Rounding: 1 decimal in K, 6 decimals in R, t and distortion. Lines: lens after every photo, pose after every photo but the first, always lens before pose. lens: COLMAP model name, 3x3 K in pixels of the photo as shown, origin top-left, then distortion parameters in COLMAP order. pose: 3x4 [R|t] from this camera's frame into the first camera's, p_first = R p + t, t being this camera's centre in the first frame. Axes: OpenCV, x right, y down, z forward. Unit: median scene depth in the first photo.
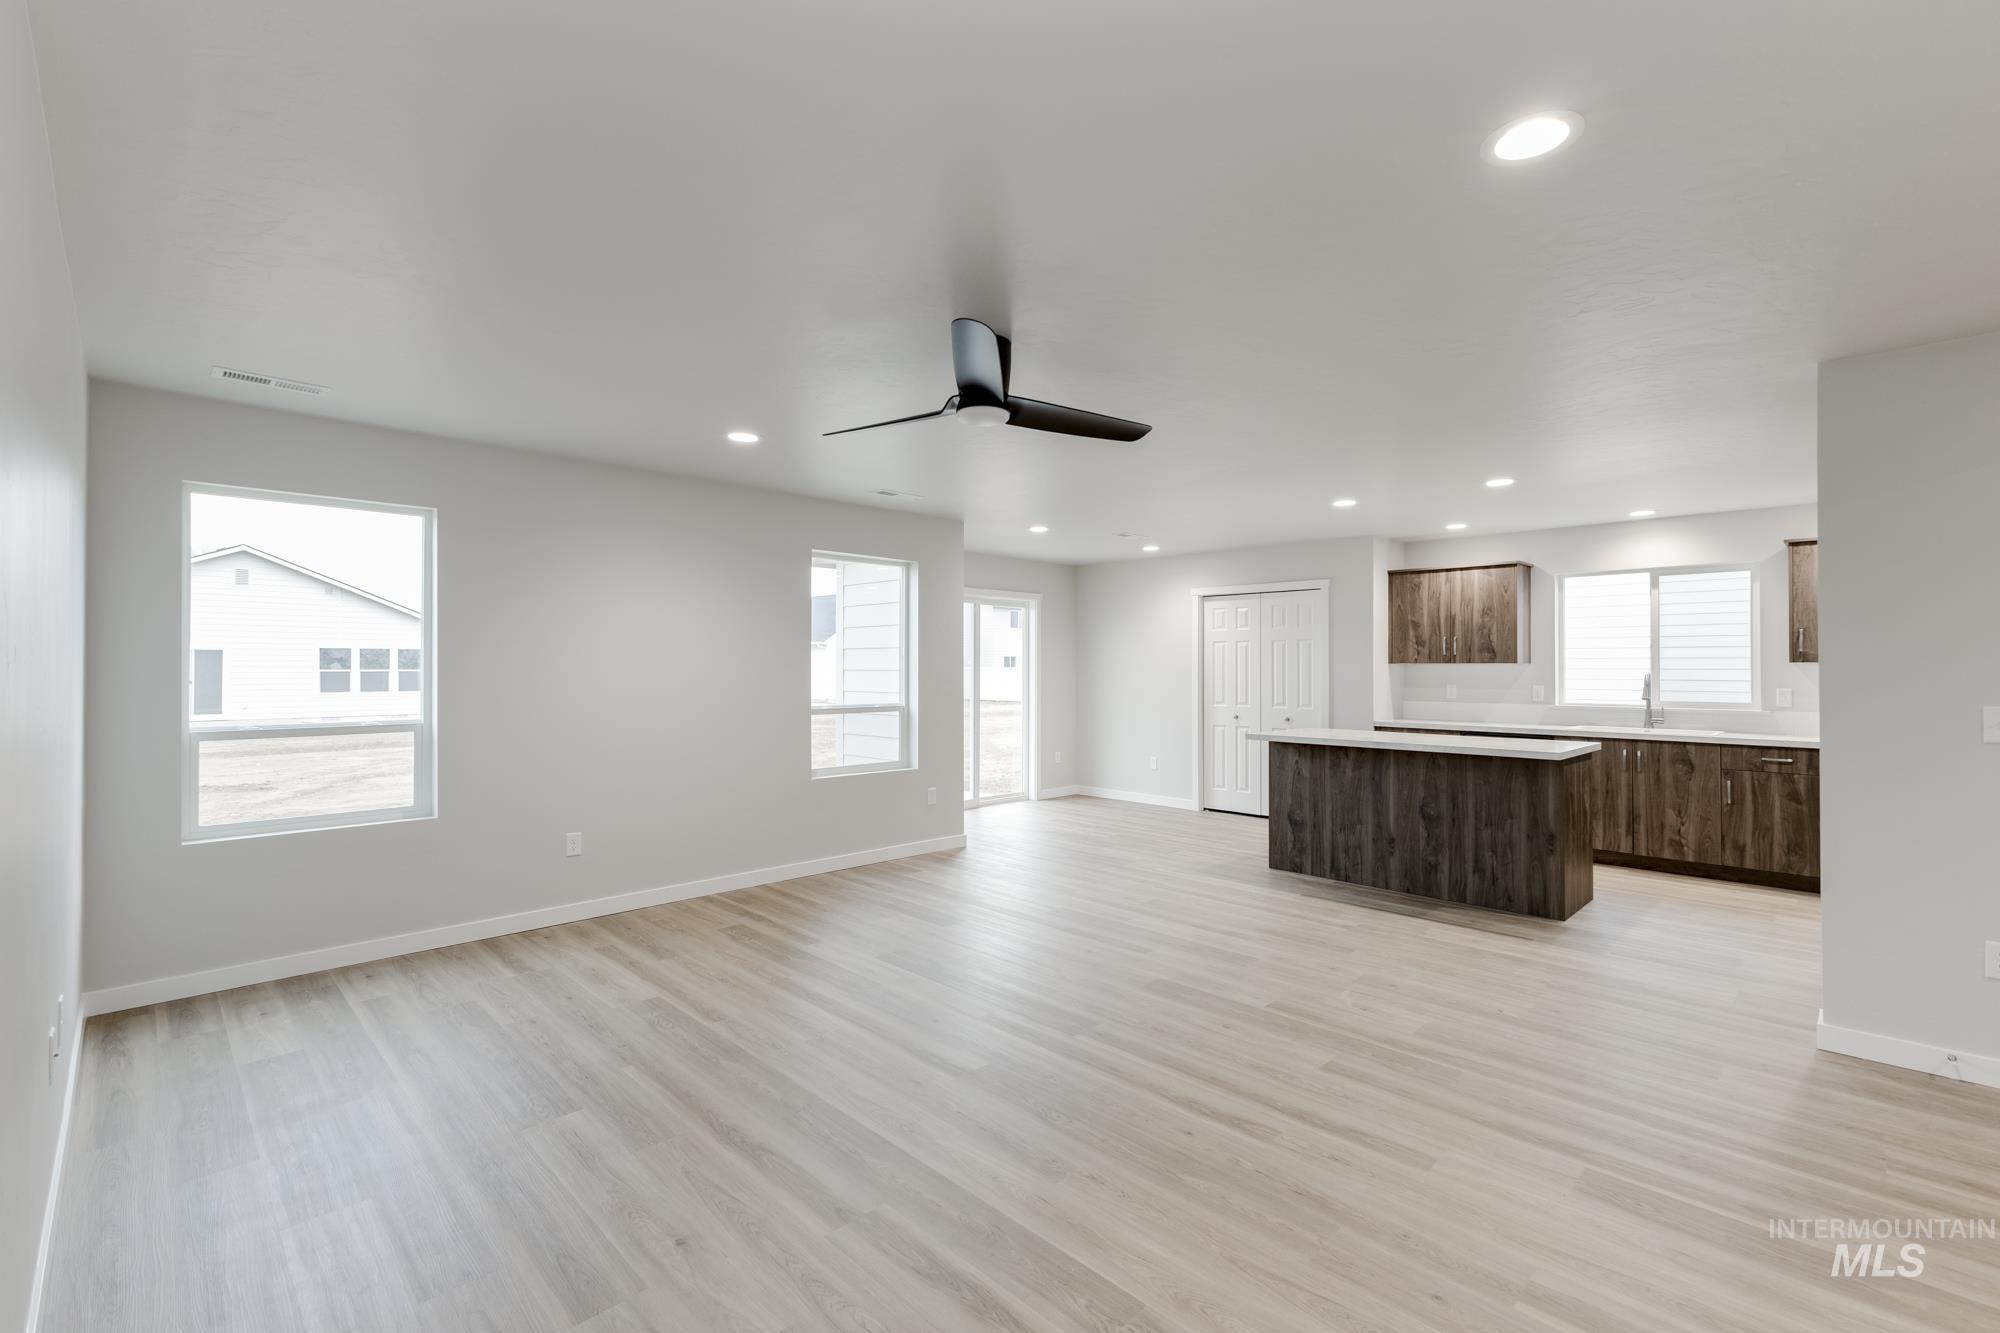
lens RADIAL K [[866.2, 0, 1005.1], [0, 866.2, 661.0], [0, 0, 1]] dist [0.000104, -0.000592]
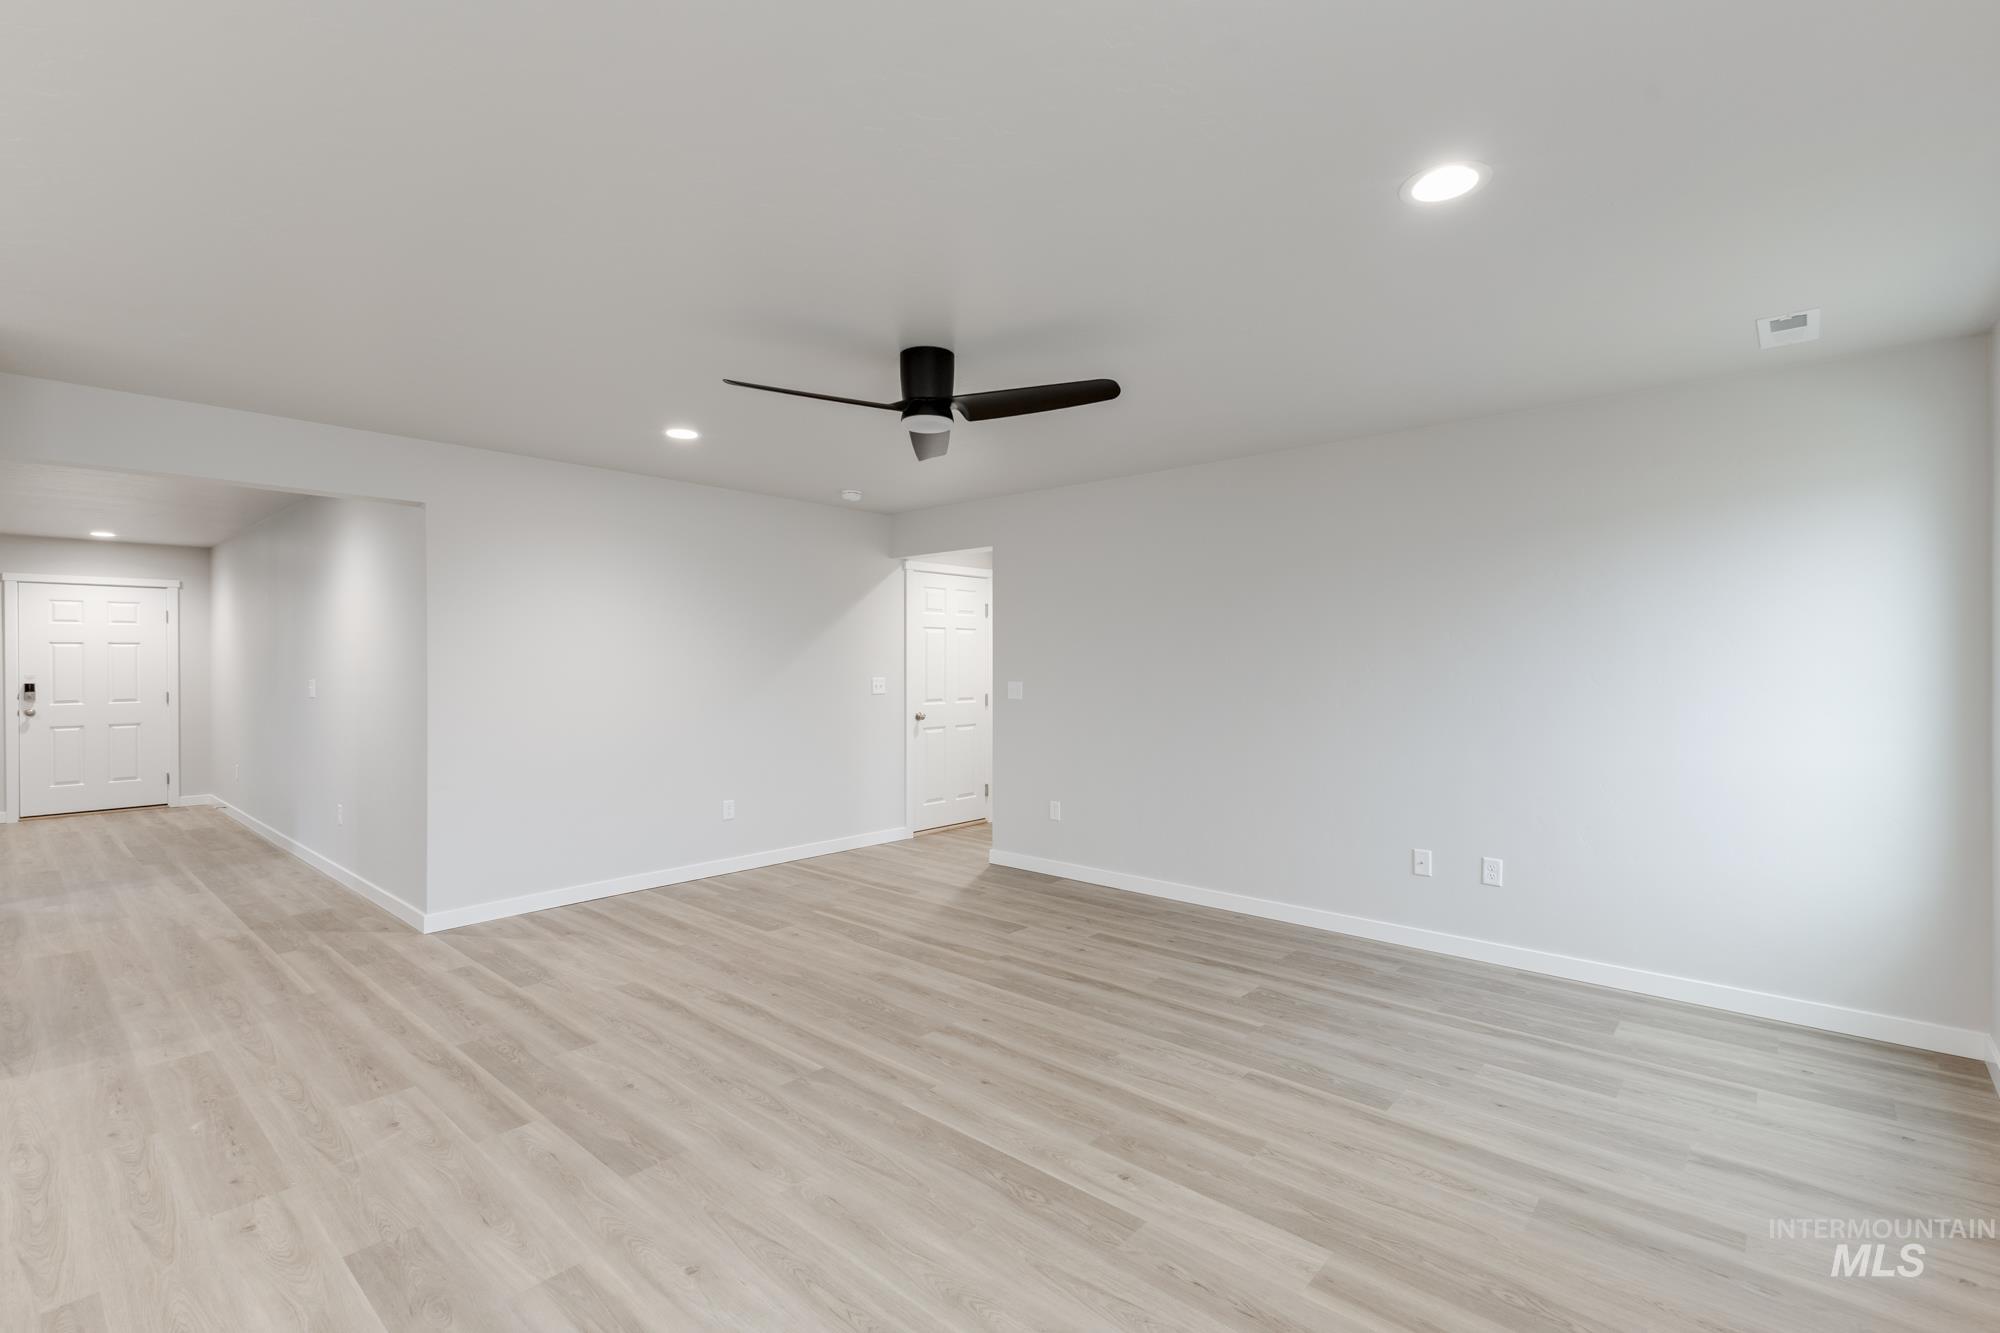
lens RADIAL K [[866.2, 0, 1005.1], [0, 866.2, 661.0], [0, 0, 1]] dist [0.000104, -0.000592]
pose [[-0.997629, -0.001426, -0.068809, -0.041965], [-0.000778, 0.999955, -0.009442, 0.026659], [0.068819, -0.009366, -0.997585, 1.846534]]
